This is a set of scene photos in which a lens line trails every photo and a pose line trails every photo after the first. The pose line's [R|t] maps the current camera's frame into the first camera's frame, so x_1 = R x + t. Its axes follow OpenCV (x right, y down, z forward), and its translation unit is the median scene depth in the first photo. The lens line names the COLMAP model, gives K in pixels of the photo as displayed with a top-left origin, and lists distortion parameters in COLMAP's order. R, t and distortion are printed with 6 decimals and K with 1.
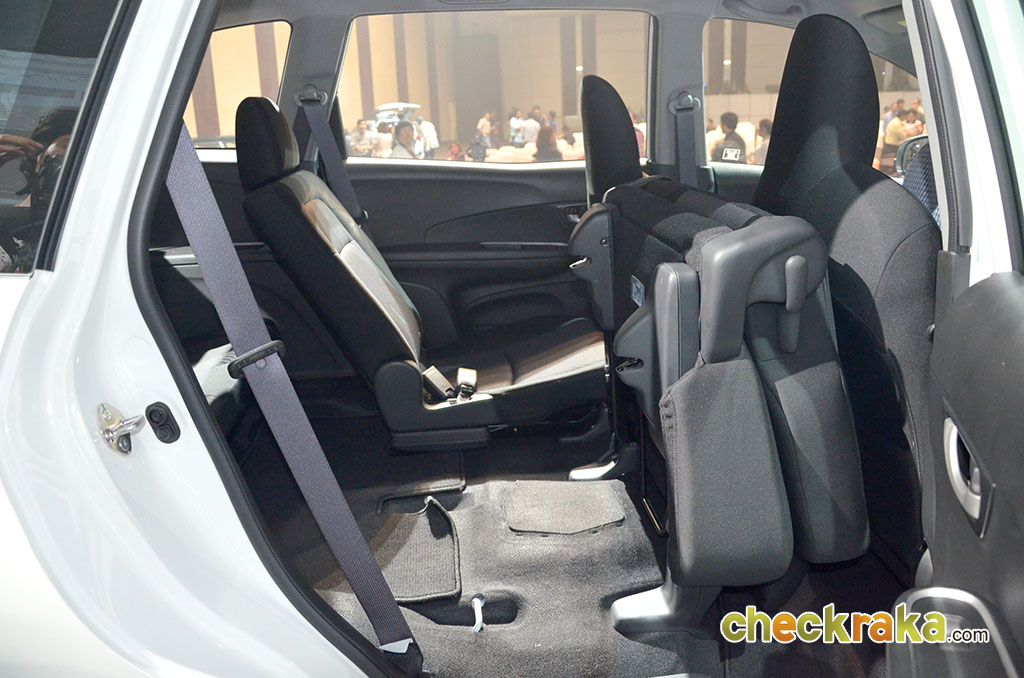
lens RADIAL K [[795.3, 0, 512.0], [0, 795.3, 339.0], [0, 0, 1]] dist [-0.180880, 0.131629]
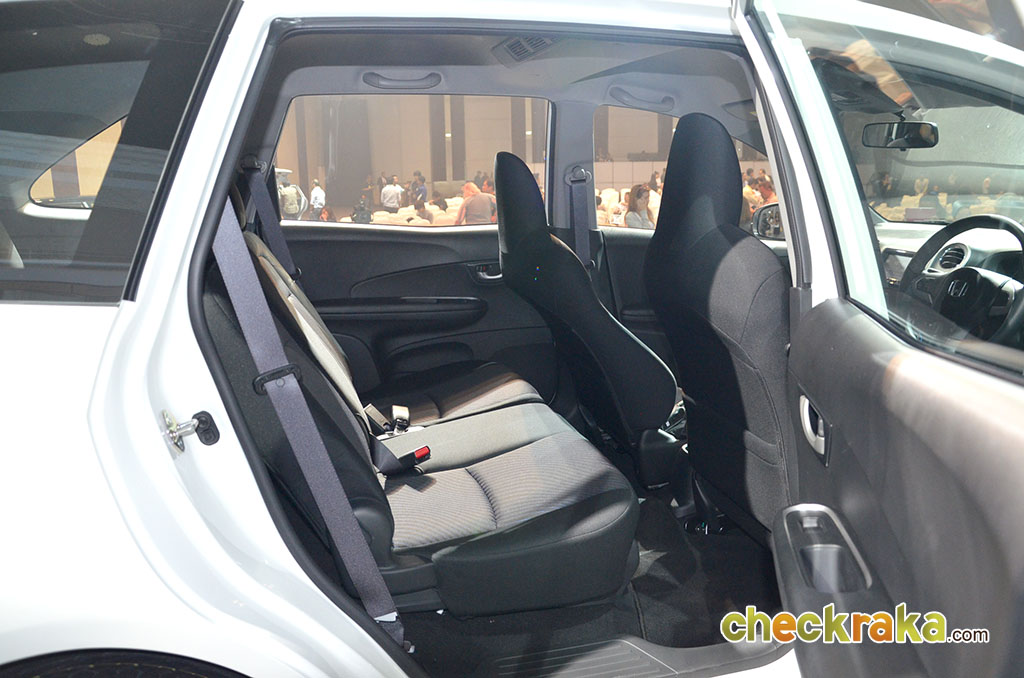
lens RADIAL K [[827.7, 0, 512.0], [0, 827.7, 339.0], [0, 0, 1]] dist [-0.153072, 0.001282]
pose [[0.984378, -0.013956, 0.175513, -0.106175], [0.029502, 0.995834, -0.086281, 0.049520], [-0.173578, 0.090111, 0.980689, -0.190686]]
